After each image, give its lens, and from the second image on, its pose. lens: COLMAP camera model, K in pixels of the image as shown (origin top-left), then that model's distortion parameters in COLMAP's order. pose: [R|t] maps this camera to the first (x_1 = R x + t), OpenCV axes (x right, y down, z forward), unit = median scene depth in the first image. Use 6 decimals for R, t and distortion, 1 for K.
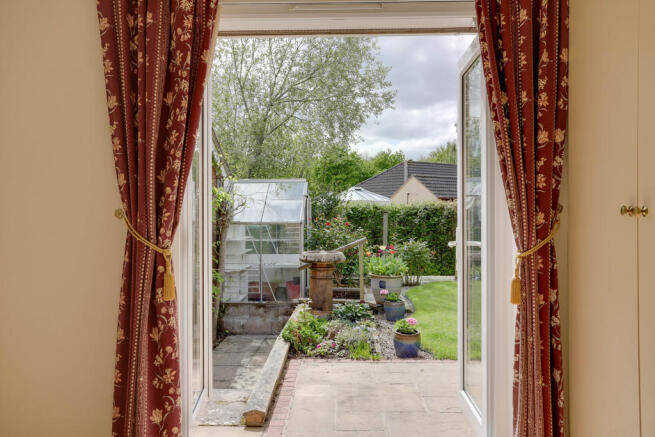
lens RADIAL K [[563.5, 0, 328.4], [0, 563.5, 205.4], [0, 0, 1]] dist [0.001468, 0.004804]
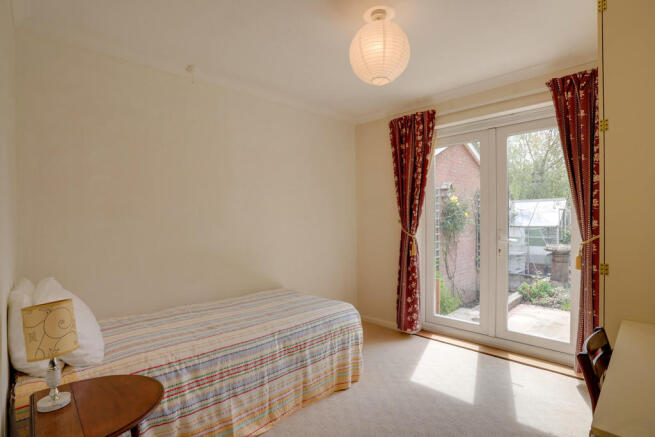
lens RADIAL K [[328.0, 0, 320.6], [0, 328.0, 206.6], [0, 0, 1]] dist [-0.061780, 0.037240]
pose [[0.700685, -0.032698, -0.712722, 0.459511], [0.011583, 0.999339, -0.034460, -0.005091], [0.713377, 0.015890, 0.700600, -0.321074]]
